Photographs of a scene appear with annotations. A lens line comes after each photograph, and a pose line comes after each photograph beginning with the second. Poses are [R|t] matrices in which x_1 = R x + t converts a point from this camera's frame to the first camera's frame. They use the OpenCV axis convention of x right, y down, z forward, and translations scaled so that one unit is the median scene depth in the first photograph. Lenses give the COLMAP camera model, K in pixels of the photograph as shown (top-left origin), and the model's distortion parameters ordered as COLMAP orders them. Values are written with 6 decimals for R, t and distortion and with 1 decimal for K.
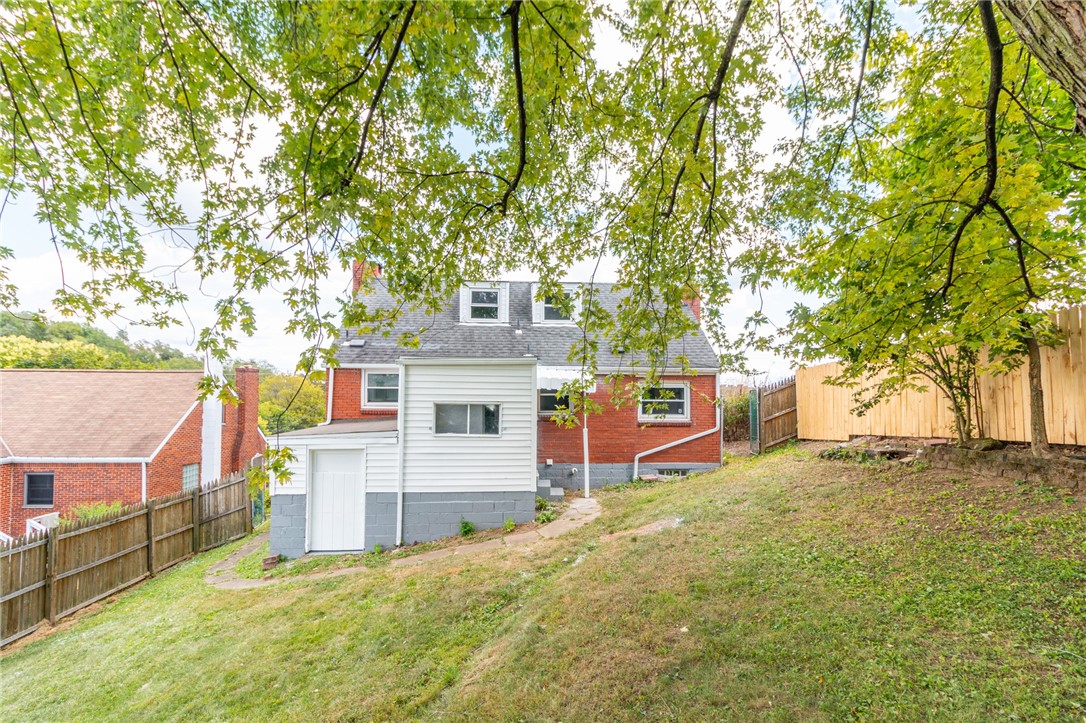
lens RADIAL K [[533.9, 0, 540.8], [0, 533.9, 398.2], [0, 0, 1]] dist [-0.001248, -0.000393]
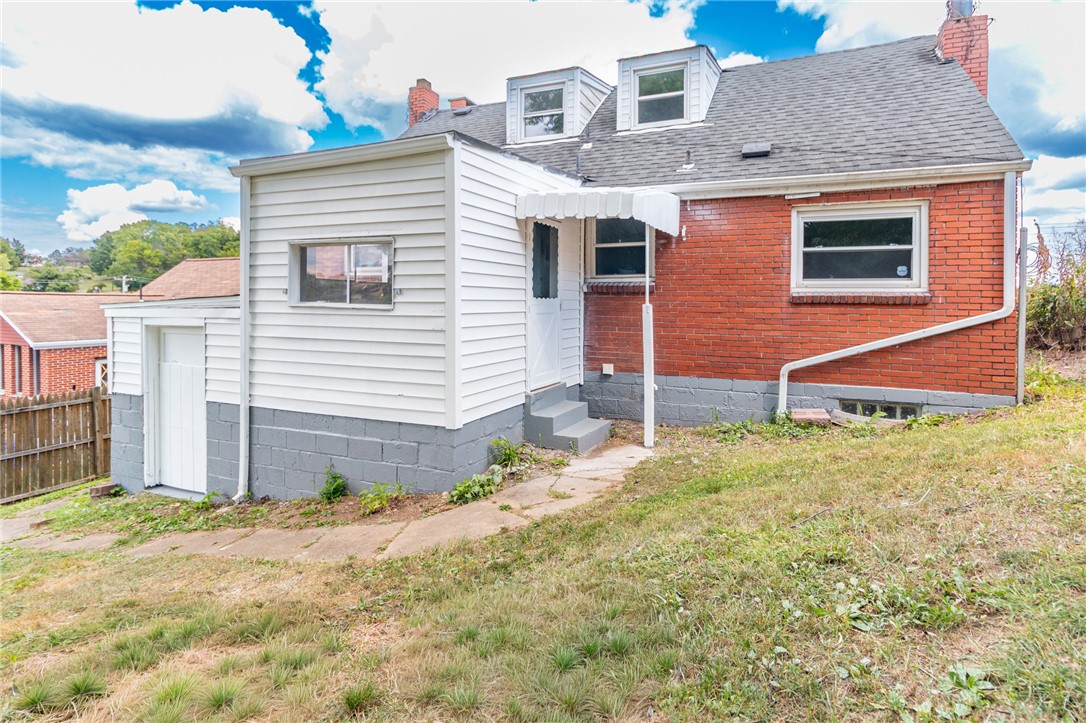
lens RADIAL K [[533.9, 0, 557.7], [0, 533.9, 311.9], [0, 0, 1]] dist [-0.001248, -0.000393]
pose [[0.892565, 0.009939, -0.450810, 0.217910], [-0.000846, 0.999792, 0.020367, 0.051478], [0.450918, -0.017797, 0.892388, 0.504294]]
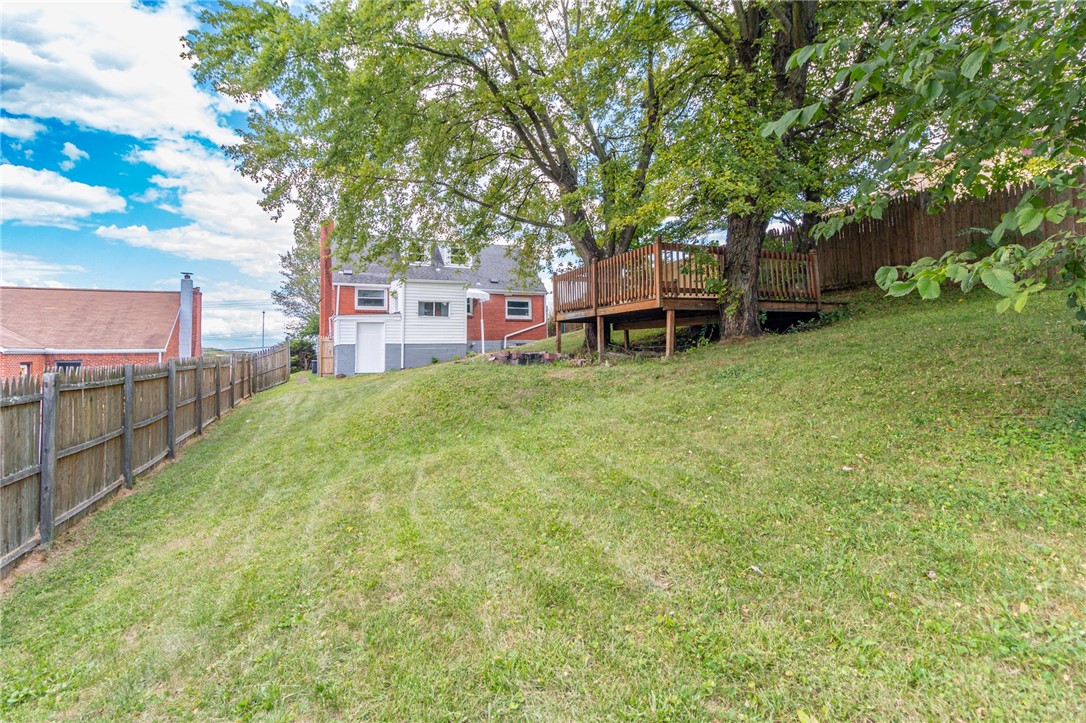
lens RADIAL K [[533.9, 0, 546.5], [0, 533.9, 353.0], [0, 0, 1]] dist [-0.001248, -0.000393]
pose [[0.941153, -0.013402, 0.337715, -0.338096], [0.009465, 0.999867, 0.013301, 0.147625], [-0.337848, -0.009322, 0.941154, -0.877795]]
